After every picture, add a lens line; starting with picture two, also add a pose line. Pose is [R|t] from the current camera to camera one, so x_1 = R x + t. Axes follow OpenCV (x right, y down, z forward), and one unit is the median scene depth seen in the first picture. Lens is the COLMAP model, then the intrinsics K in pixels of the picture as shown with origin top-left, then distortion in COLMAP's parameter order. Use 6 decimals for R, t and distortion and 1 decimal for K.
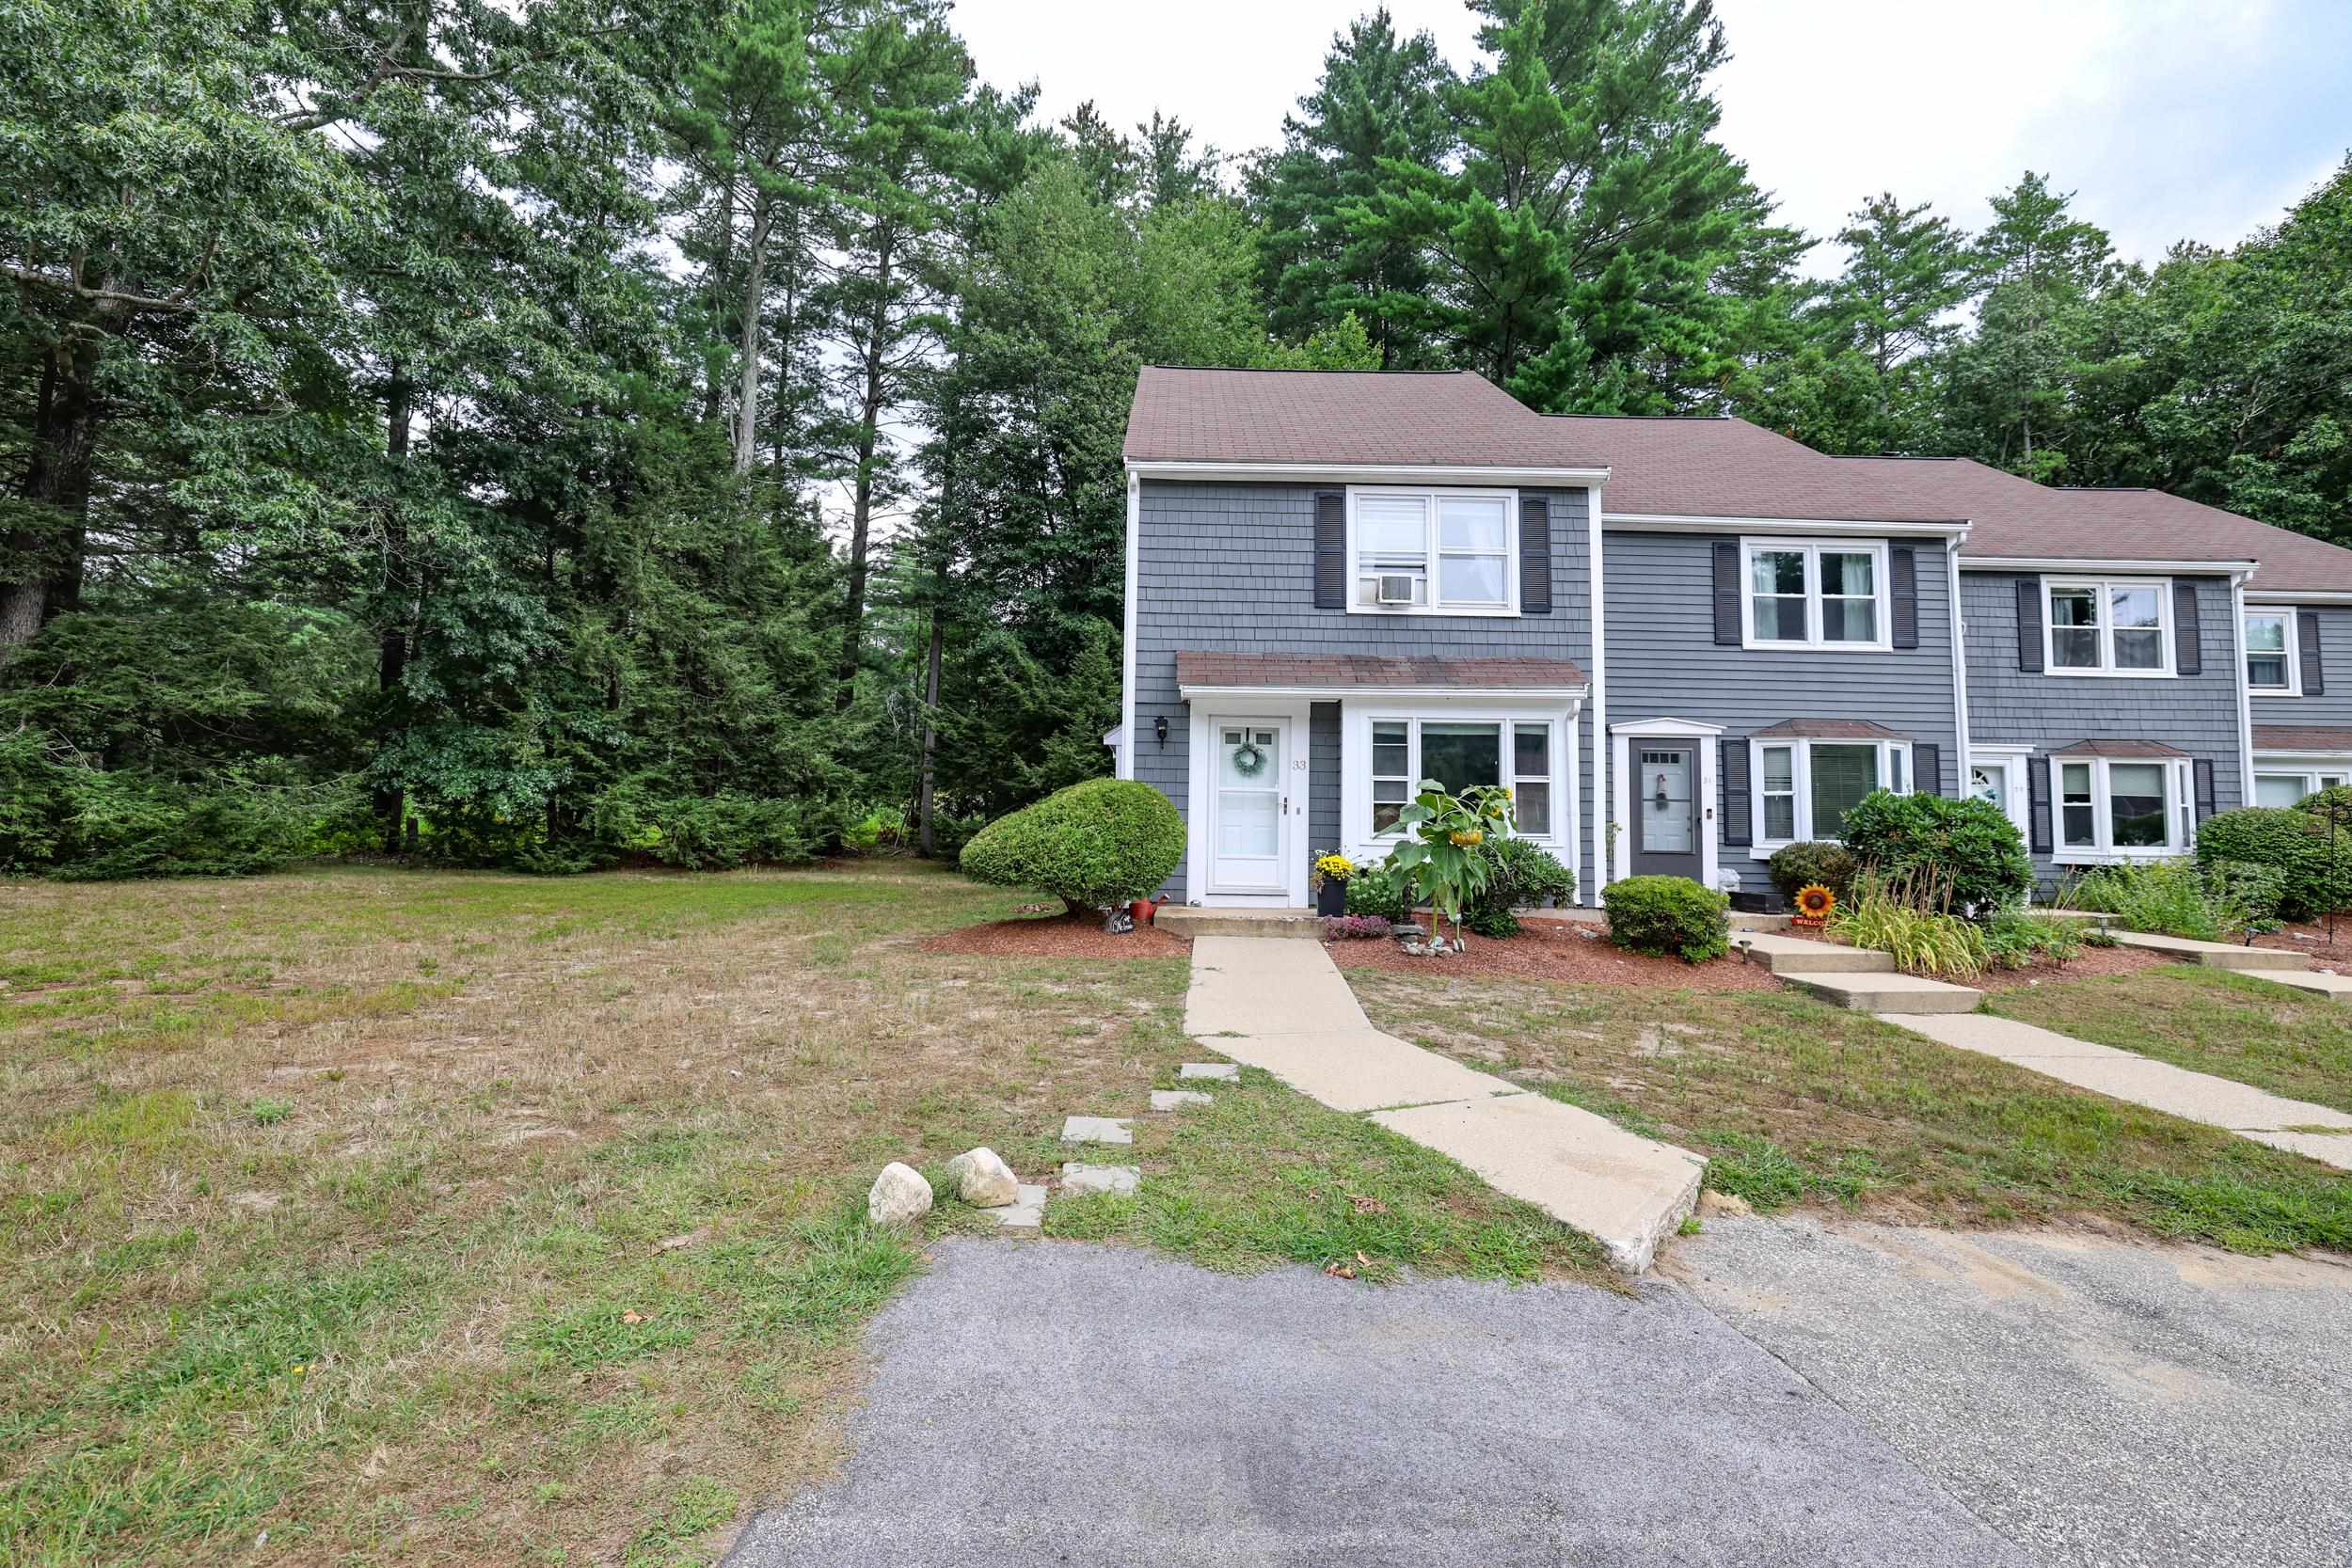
lens RADIAL K [[1004.7, 0, 1176.0], [0, 1004.7, 784.0], [0, 0, 1]] dist [-0.042129, 0.015795]
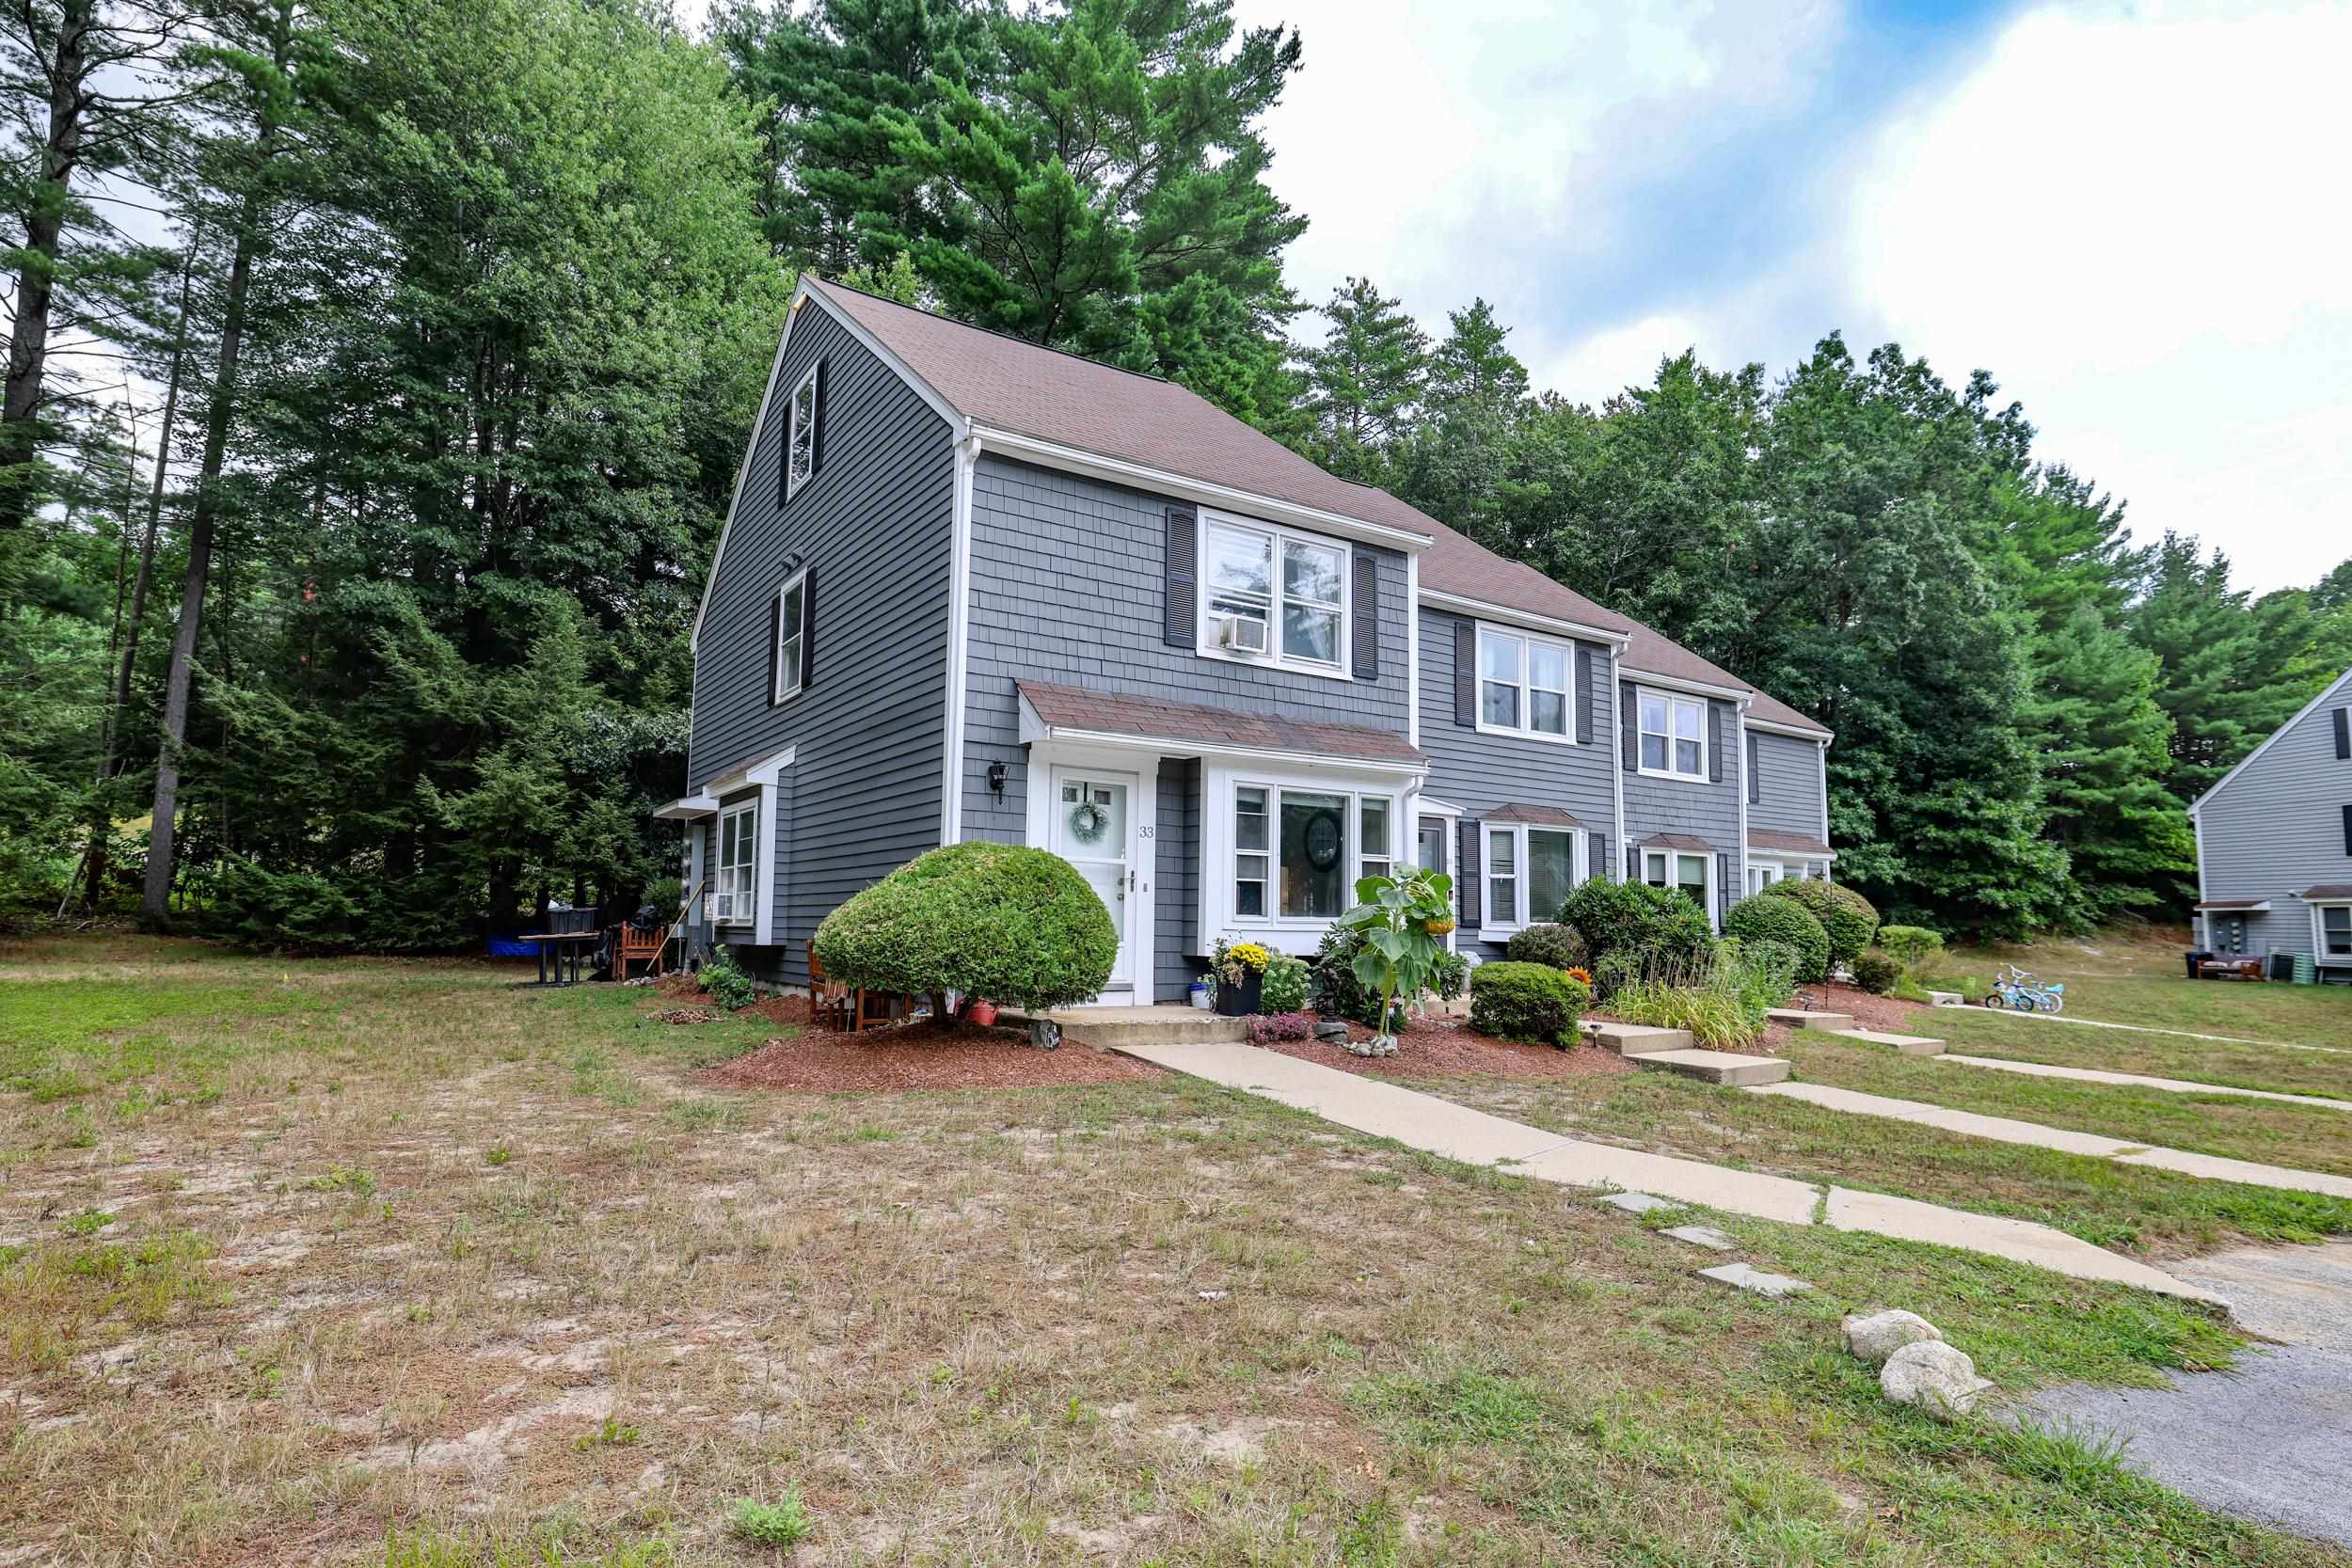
lens RADIAL K [[1240.7, 0, 1167.5], [0, 1240.7, 804.5], [0, 0, 1]] dist [-0.026581, -0.000127]
pose [[0.838649, 0.053096, 0.542079, -0.403606], [-0.039961, 0.998553, -0.035983, -0.005336], [-0.543205, 0.008515, 0.839557, 0.128550]]
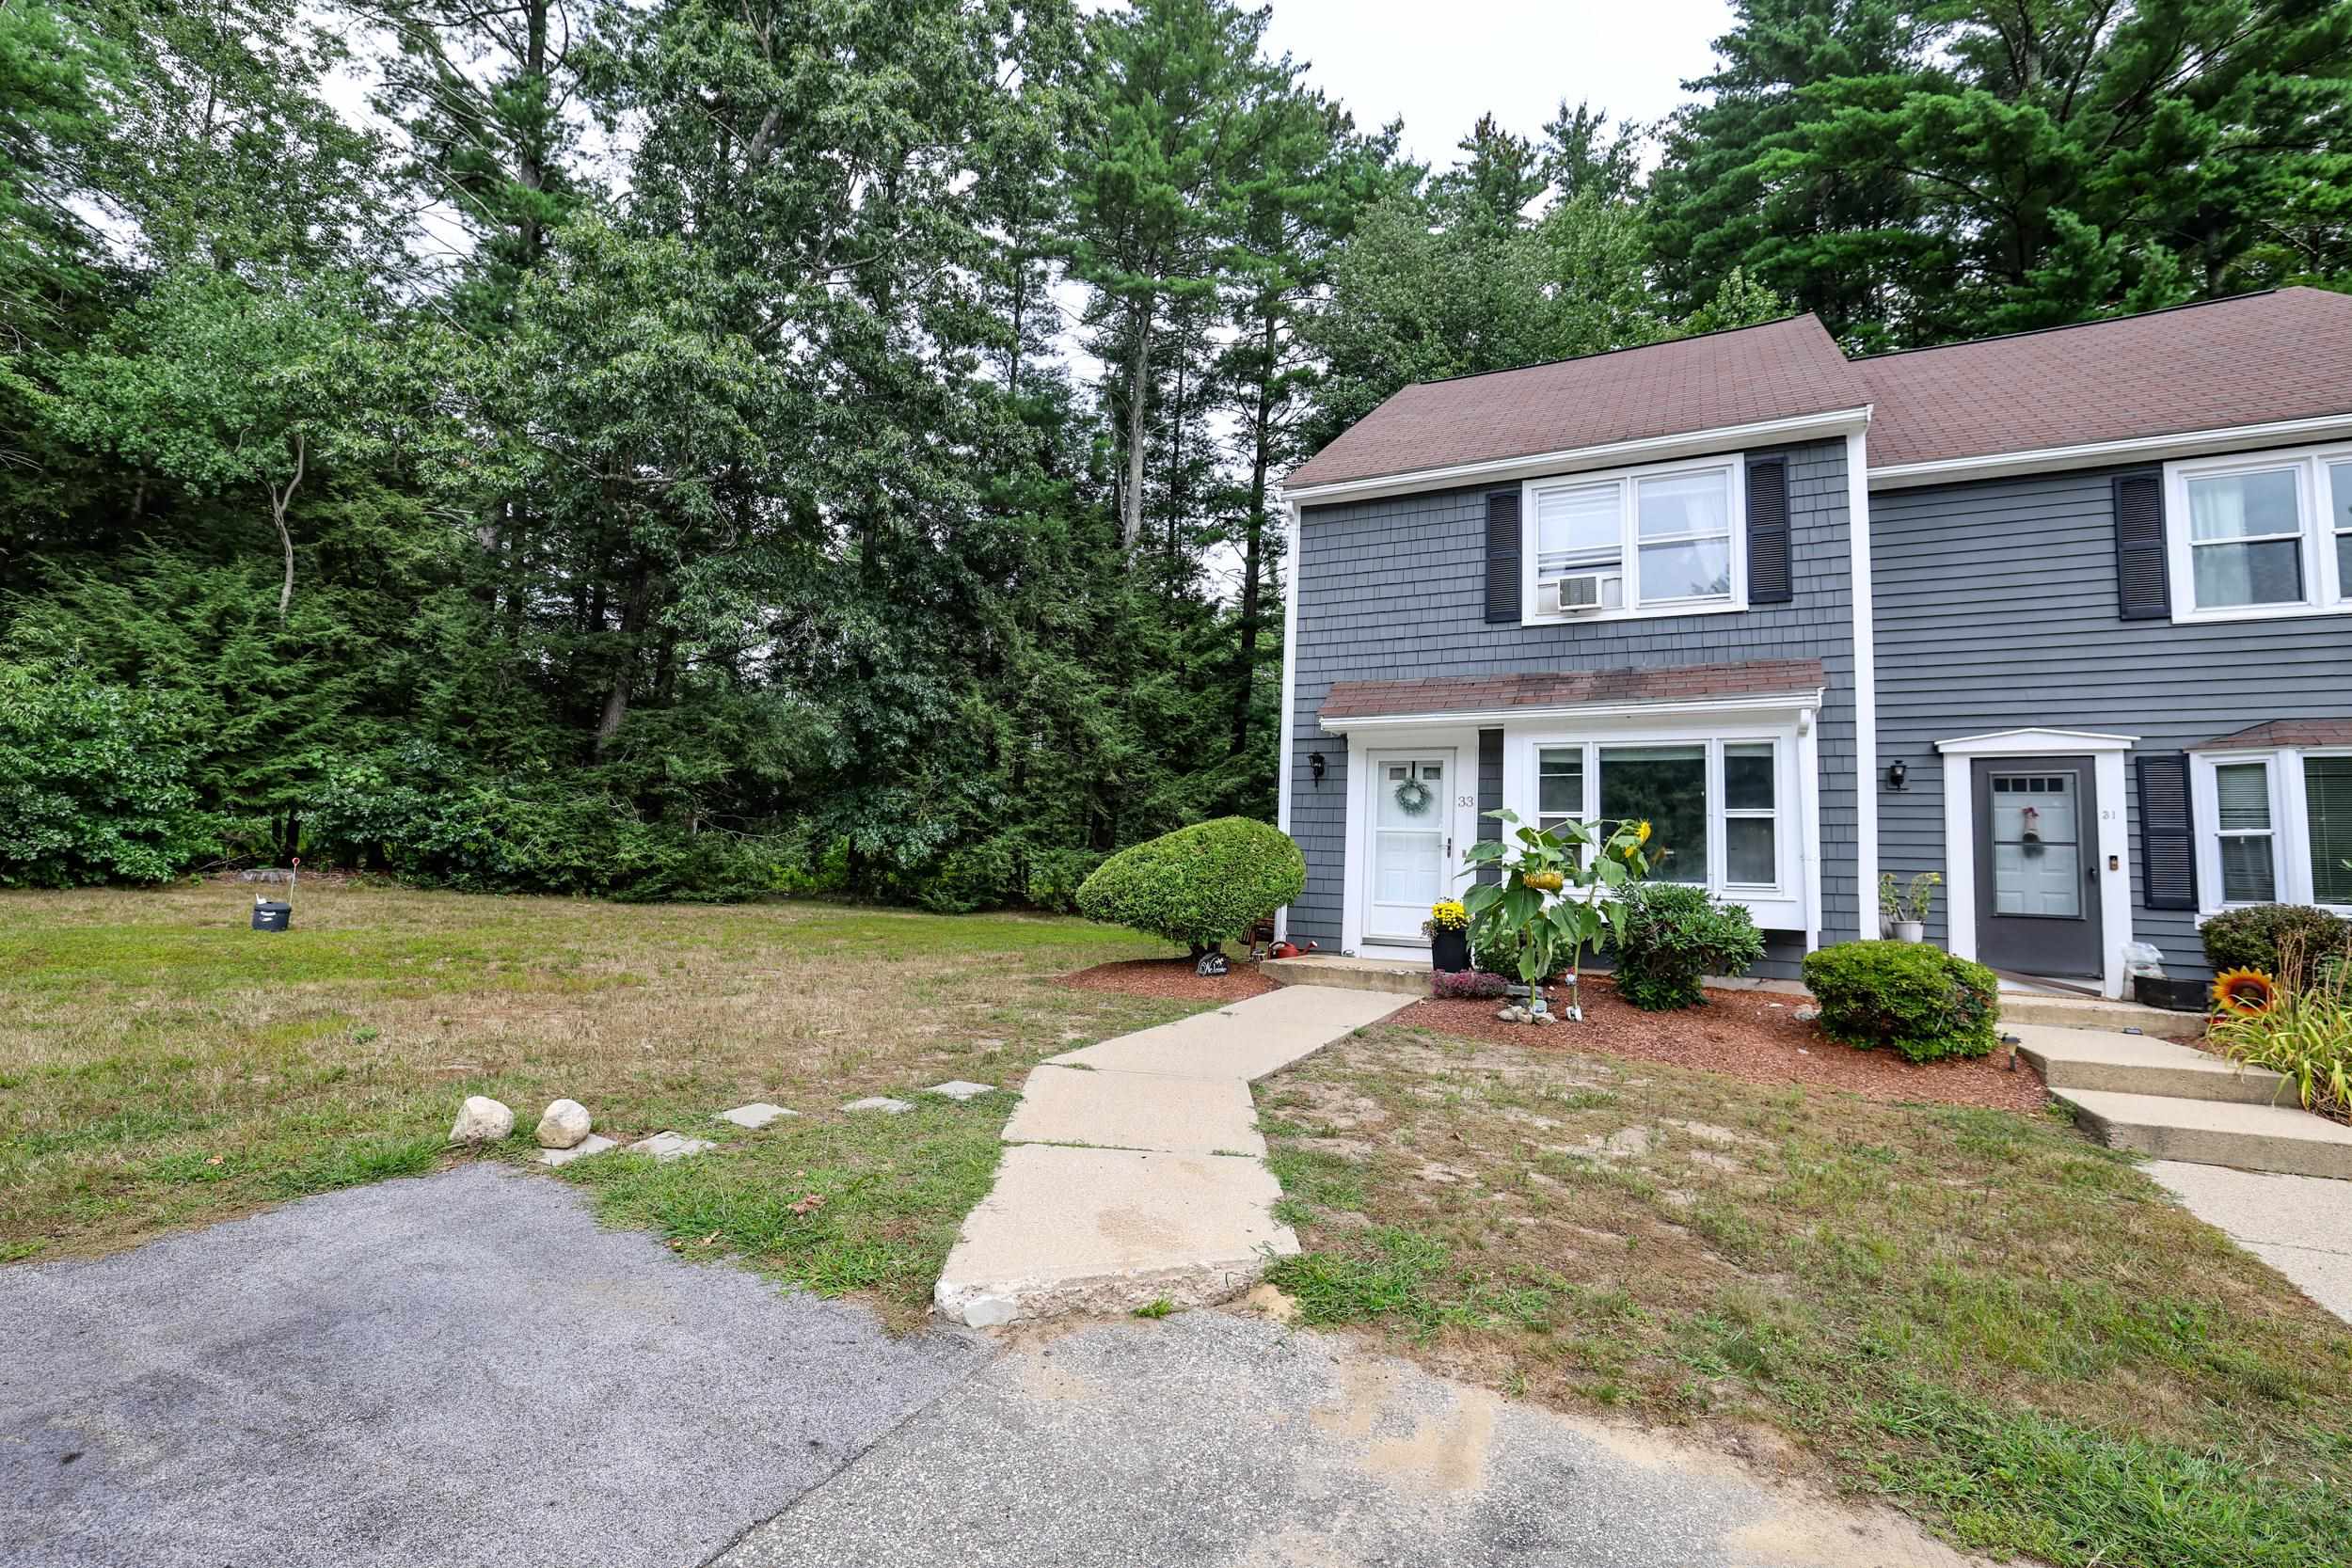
lens RADIAL K [[1051.3, 0, 1176.0], [0, 1051.3, 784.0], [0, 0, 1]] dist [-0.051618, 0.022609]
pose [[0.887907, -0.025127, -0.459335, 0.308679], [-0.000282, 0.998477, -0.055164, 0.015910], [0.460022, 0.049110, 0.886548, 0.064859]]
